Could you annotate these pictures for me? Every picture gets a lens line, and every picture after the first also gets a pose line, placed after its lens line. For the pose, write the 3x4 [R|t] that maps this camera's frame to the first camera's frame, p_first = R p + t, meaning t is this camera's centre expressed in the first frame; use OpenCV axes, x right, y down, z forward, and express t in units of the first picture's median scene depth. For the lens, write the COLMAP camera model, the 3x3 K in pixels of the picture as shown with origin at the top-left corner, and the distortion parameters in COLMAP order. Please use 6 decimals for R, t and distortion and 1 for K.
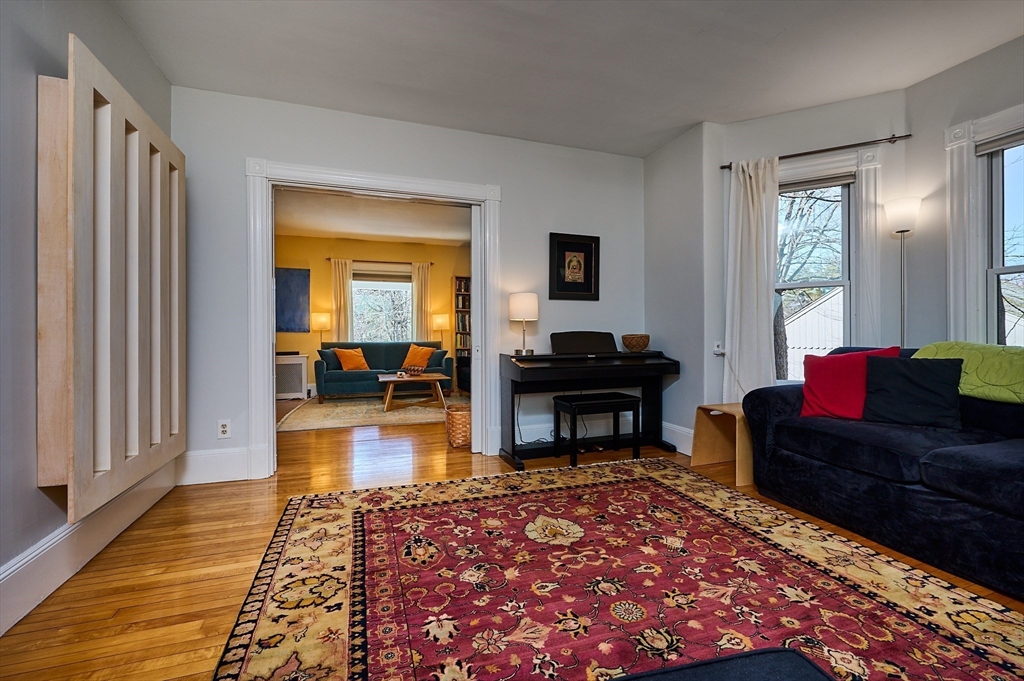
lens RADIAL K [[425.2, 0, 514.6], [0, 425.2, 339.2], [0, 0, 1]] dist [0.003287, 0.000000]
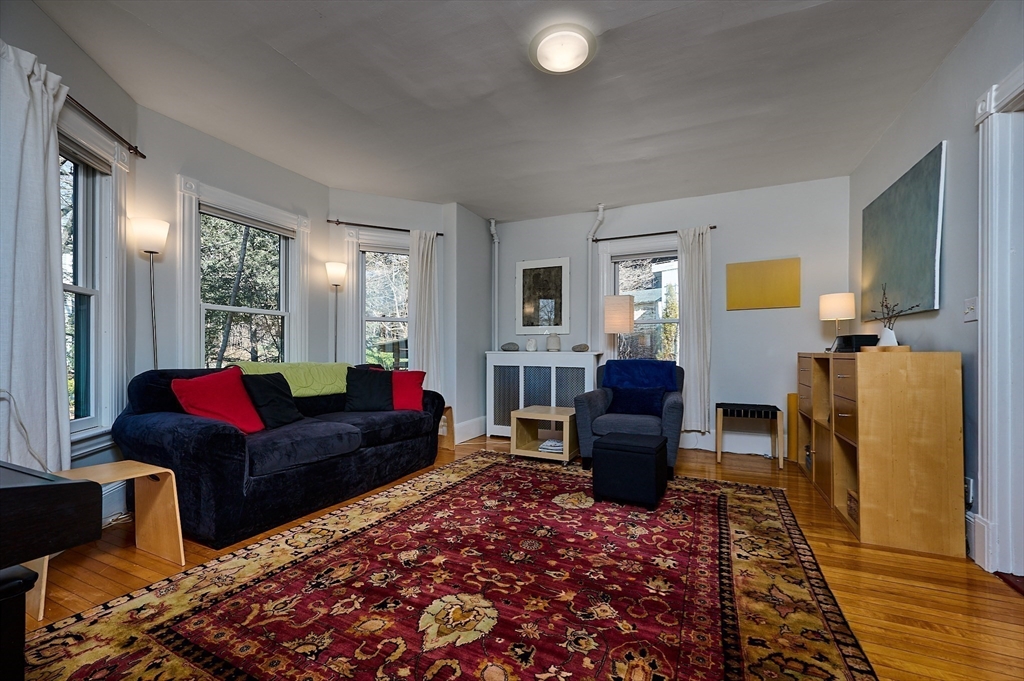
lens RADIAL K [[425.2, 0, 505.8], [0, 425.2, 356.7], [0, 0, 1]] dist [0.003287, 0.000000]
pose [[-0.703538, -0.000028, 0.710657, -0.480132], [0.011241, 0.999874, 0.011168, -0.015900], [-0.710569, 0.015845, -0.703450, 1.402718]]
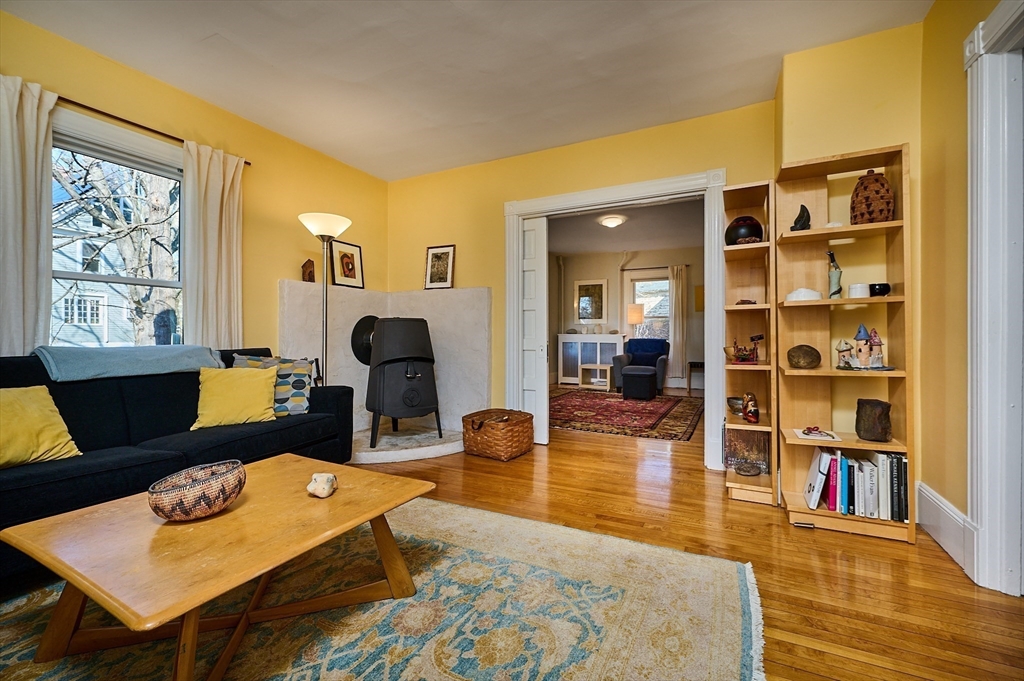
lens RADIAL K [[425.2, 0, 509.9], [0, 425.2, 334.9], [0, 0, 1]] dist [0.003287, 0.000000]
pose [[-0.678311, 0.007348, 0.734738, -2.847954], [0.010456, 0.999945, -0.000348, -0.011945], [-0.734700, 0.007447, -0.678351, 5.288852]]
